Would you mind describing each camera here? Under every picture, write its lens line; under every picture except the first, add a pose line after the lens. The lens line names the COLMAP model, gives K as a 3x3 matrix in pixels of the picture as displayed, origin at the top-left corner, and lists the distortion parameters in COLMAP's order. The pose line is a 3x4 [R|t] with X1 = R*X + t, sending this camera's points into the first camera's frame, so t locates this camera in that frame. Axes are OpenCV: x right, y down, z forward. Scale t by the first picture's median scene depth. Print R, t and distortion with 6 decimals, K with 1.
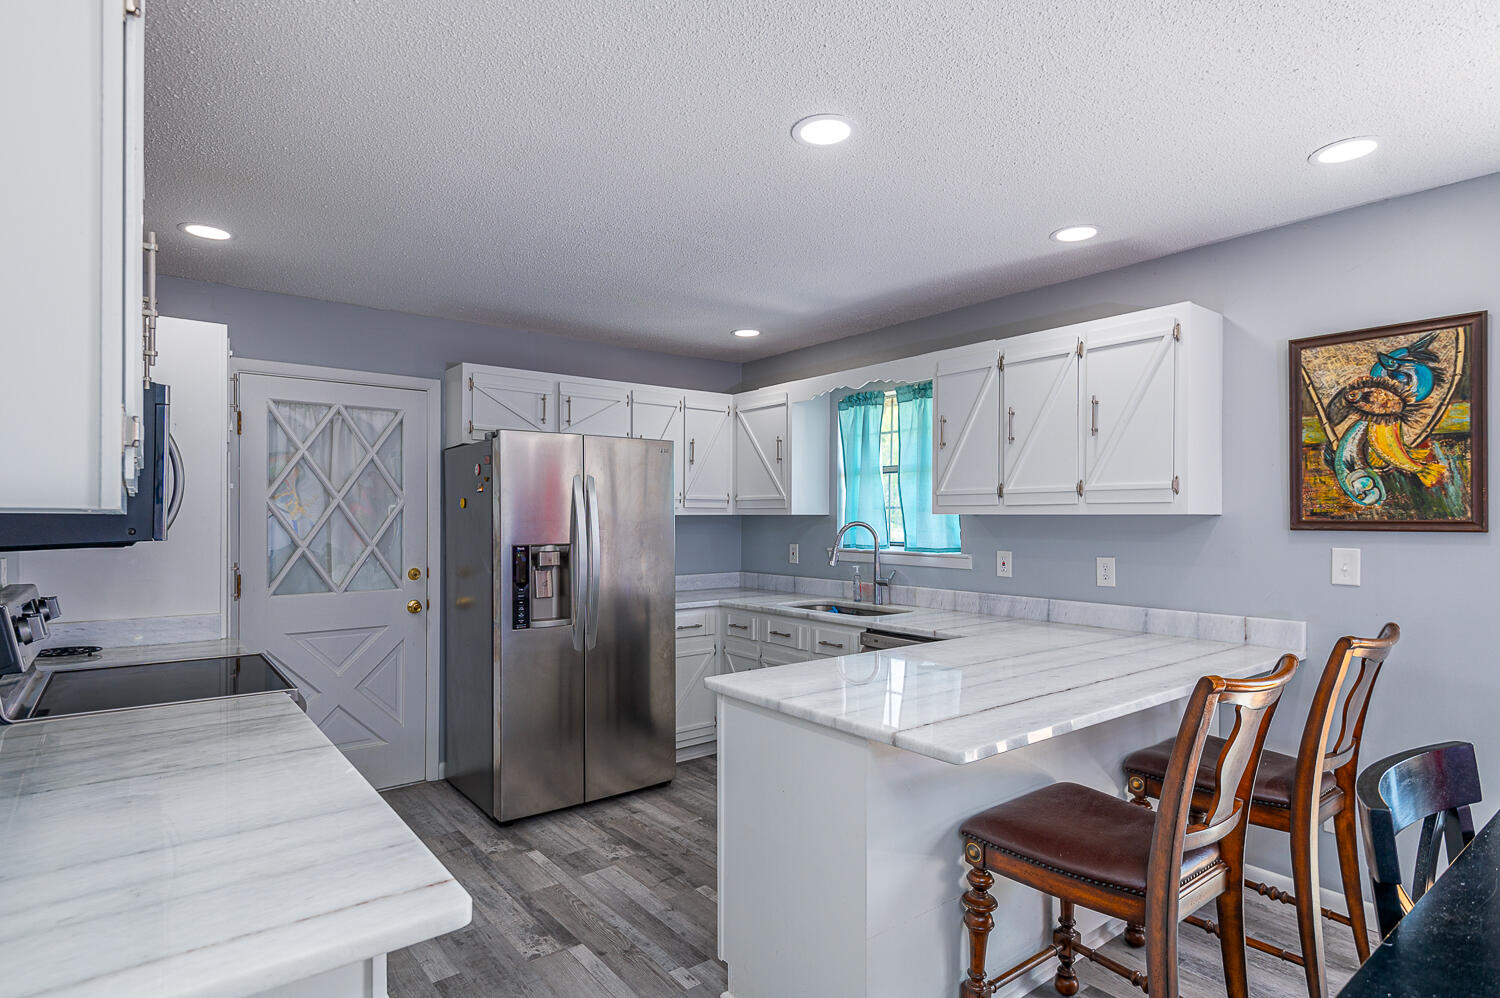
lens RADIAL K [[785.5, 0, 750.0], [0, 785.5, 499.0], [0, 0, 1]] dist [0.060948, -0.021000]
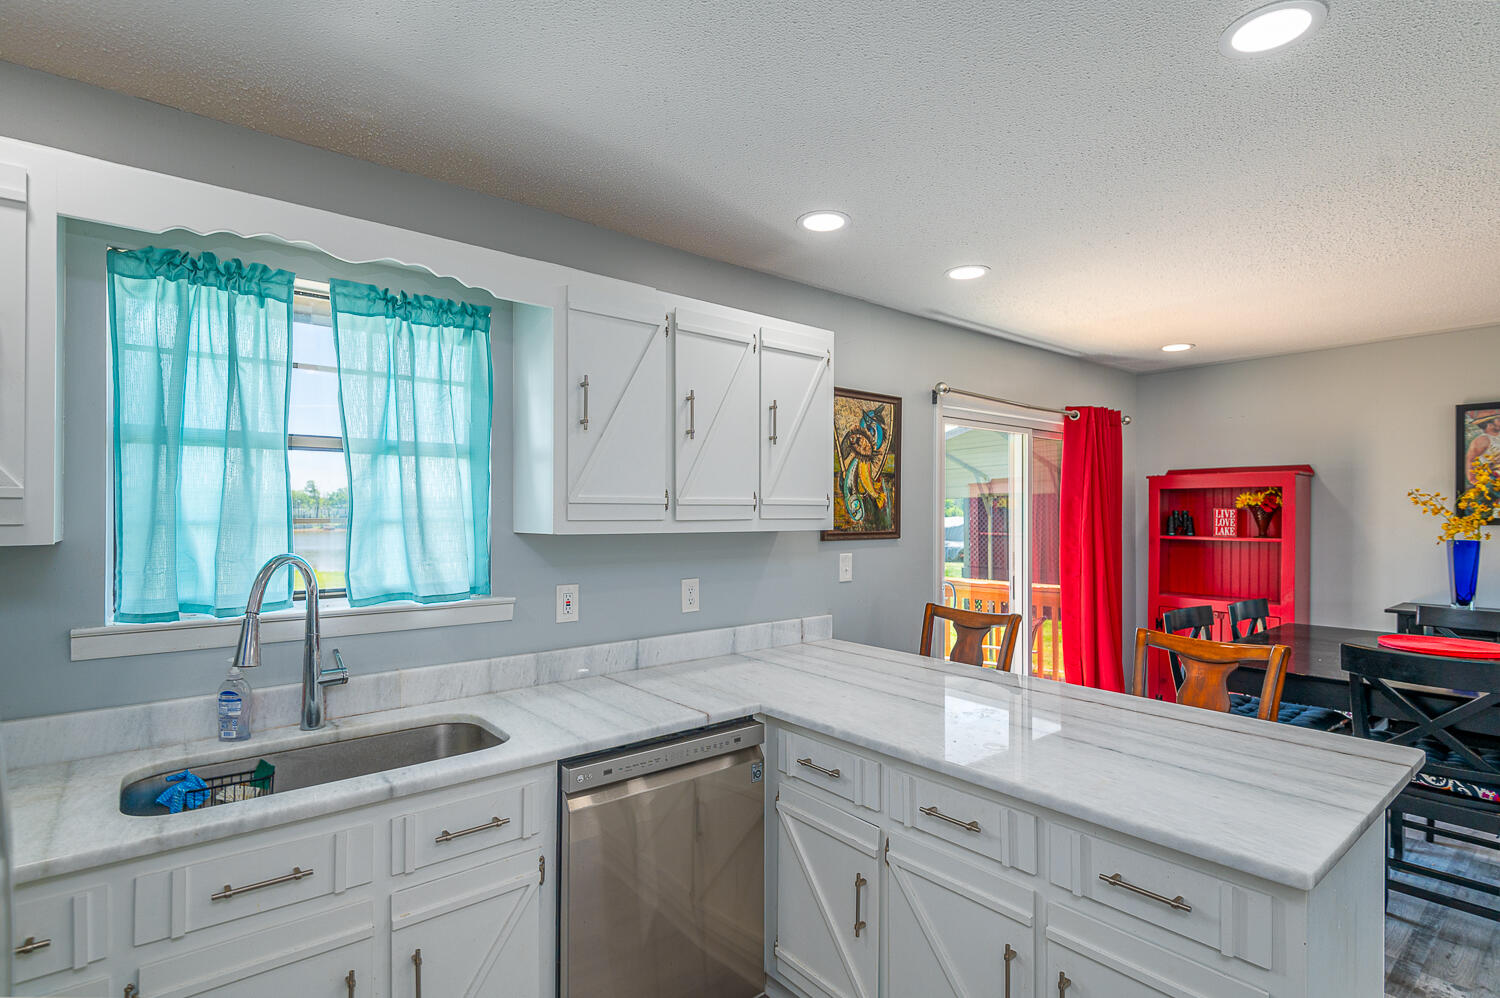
lens RADIAL K [[734.2, 0, 750.0], [0, 734.2, 499.0], [0, 0, 1]] dist [0.020632, -0.001229]
pose [[-0.020207, 0.020764, 0.999580, -0.461522], [-0.021986, 0.999533, -0.021208, 0.001008], [-0.999554, -0.022405, -0.019741, 1.201529]]
